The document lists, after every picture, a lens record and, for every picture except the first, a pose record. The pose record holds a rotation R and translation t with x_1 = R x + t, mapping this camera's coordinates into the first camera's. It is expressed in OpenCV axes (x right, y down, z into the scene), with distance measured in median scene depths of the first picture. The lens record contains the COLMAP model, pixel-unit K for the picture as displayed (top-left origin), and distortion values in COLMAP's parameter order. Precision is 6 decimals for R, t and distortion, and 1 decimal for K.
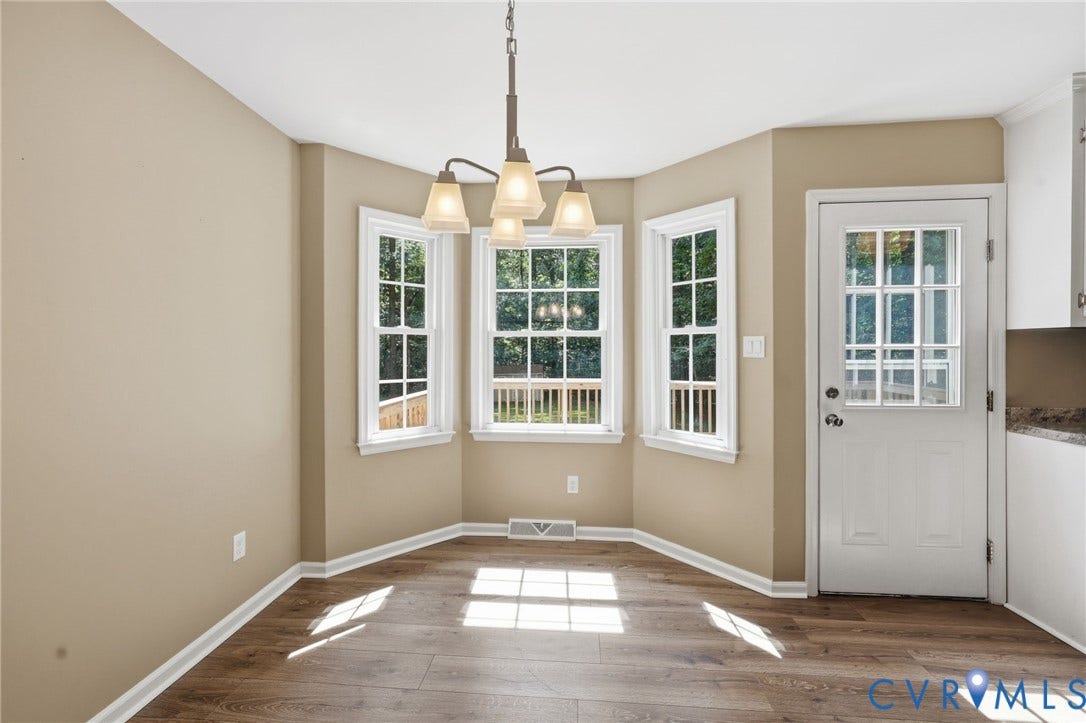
lens RADIAL K [[442.1, 0, 542.8], [0, 442.1, 351.1], [0, 0, 1]] dist [-0.000738, 0.000363]
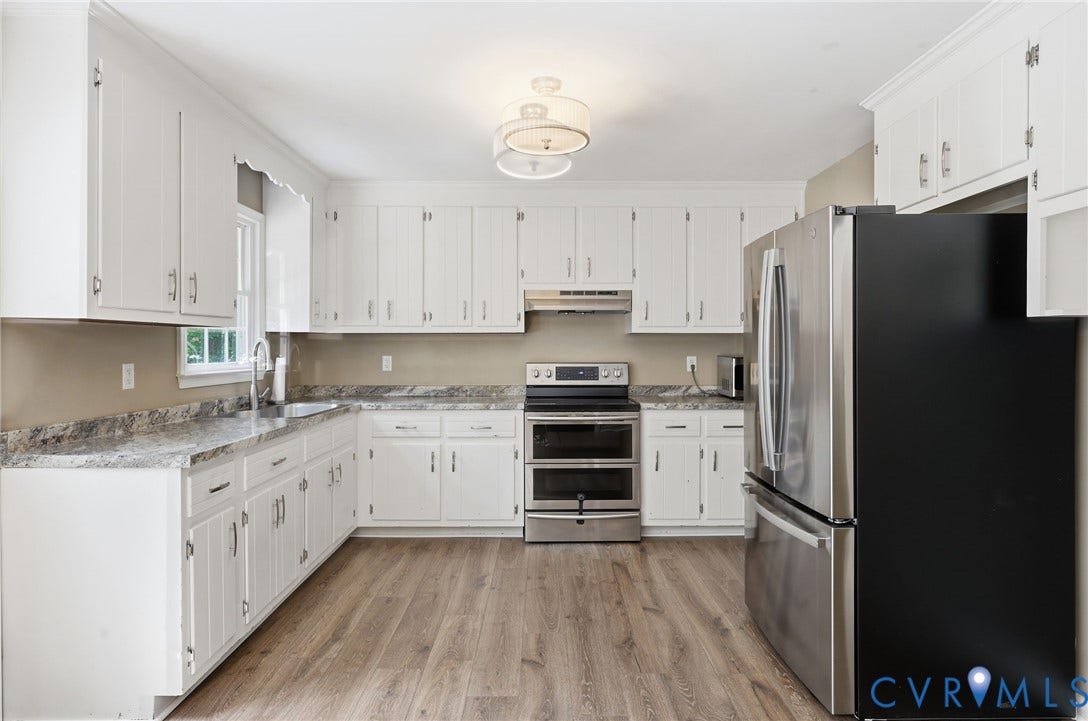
lens RADIAL K [[610.6, 0, 543.8], [0, 610.6, 352.5], [0, 0, 1]] dist [0.004828, -0.004355]
pose [[-0.089249, -0.004608, 0.995999, 0.045632], [-0.000434, 0.999989, 0.004588, 0.000552], [-0.996009, -0.000023, -0.089250, 0.243514]]
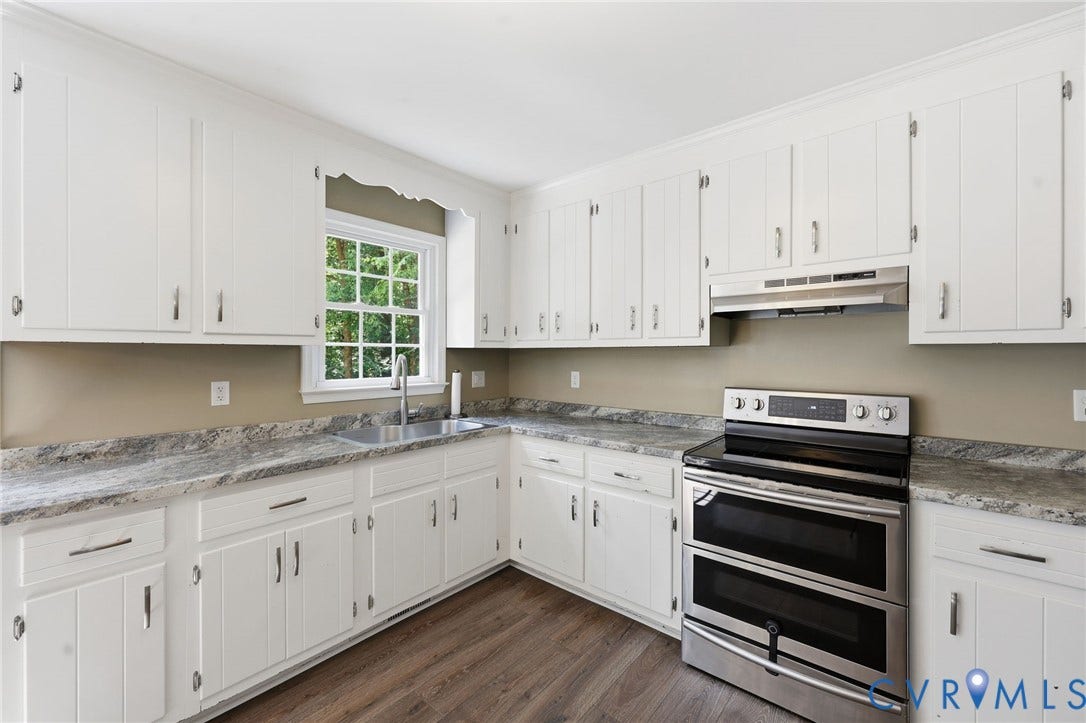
lens RADIAL K [[442.1, 0, 539.7], [0, 442.1, 353.0], [0, 0, 1]] dist [-0.000738, 0.000363]
pose [[0.583171, 0.006706, 0.812322, 0.914776], [-0.005096, 0.999976, -0.004596, -0.029076], [-0.812333, -0.001459, 0.583191, -0.116776]]
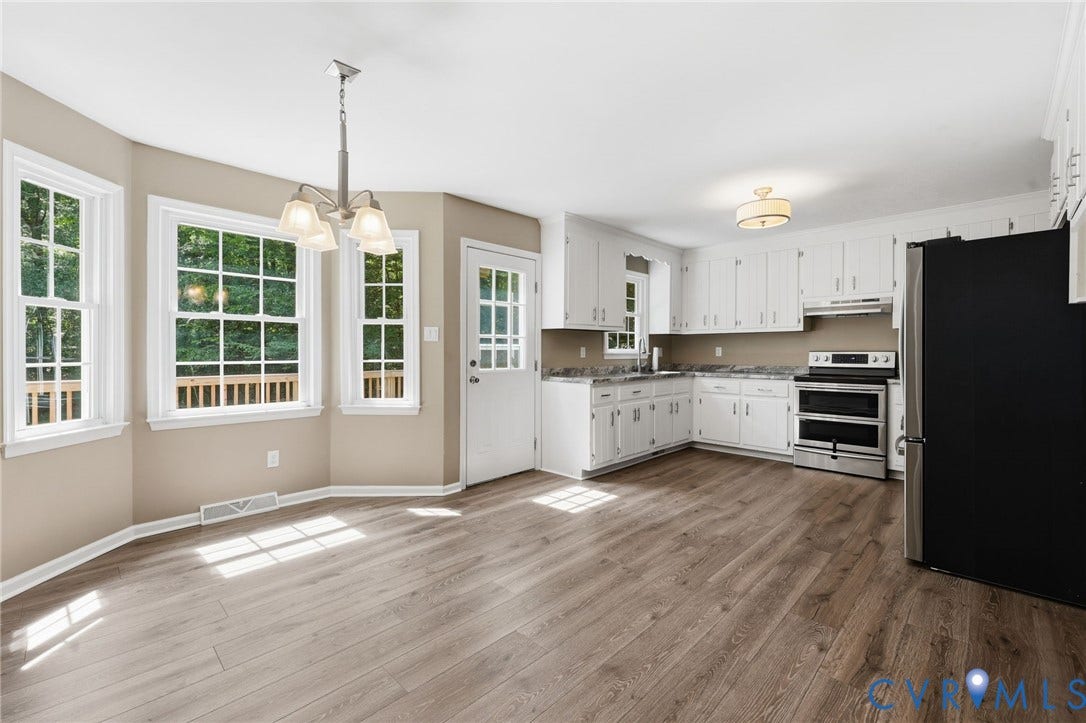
lens RADIAL K [[452.7, 0, 540.1], [0, 452.7, 356.4], [0, 0, 1]] dist [-0.002575, 0.001185]
pose [[0.641640, -0.005345, 0.766987, -0.465434], [-0.003541, 0.999944, 0.009931, 0.049433], [-0.766998, -0.009088, 0.641585, -0.266839]]
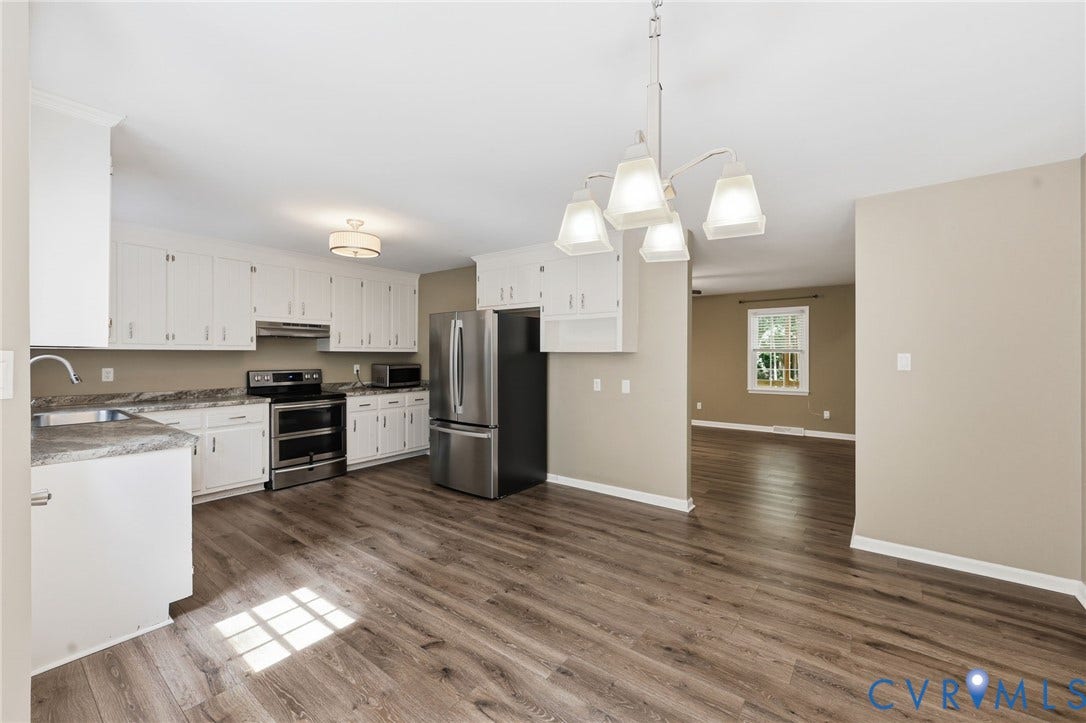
lens RADIAL K [[442.1, 0, 542.1], [0, 442.1, 358.8], [0, 0, 1]] dist [-0.000738, 0.000363]
pose [[-0.842595, -0.004360, 0.538530, -0.199355], [-0.001304, 0.999981, 0.006056, -0.027005], [-0.538546, 0.004400, -0.842584, 1.089071]]
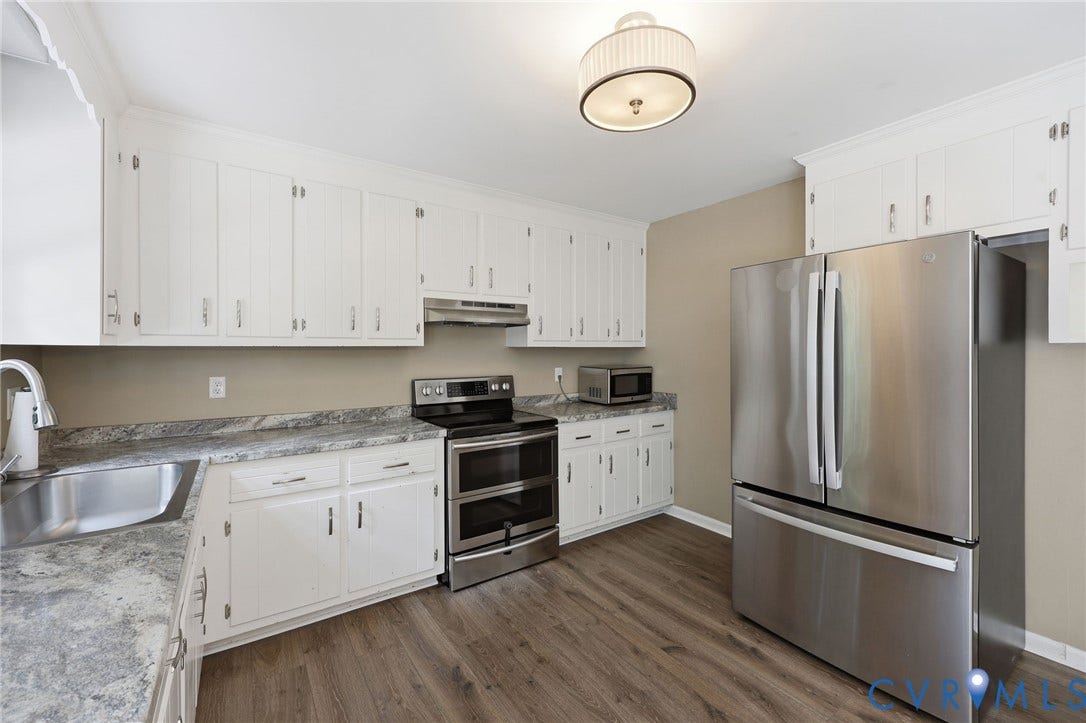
lens RADIAL K [[442.1, 0, 539.6], [0, 442.1, 354.0], [0, 0, 1]] dist [-0.000738, 0.000363]
pose [[-0.633067, -0.000142, 0.774097, 0.787187], [0.004779, 0.999980, 0.004092, -0.033774], [-0.774083, 0.006290, -0.633053, 0.642374]]
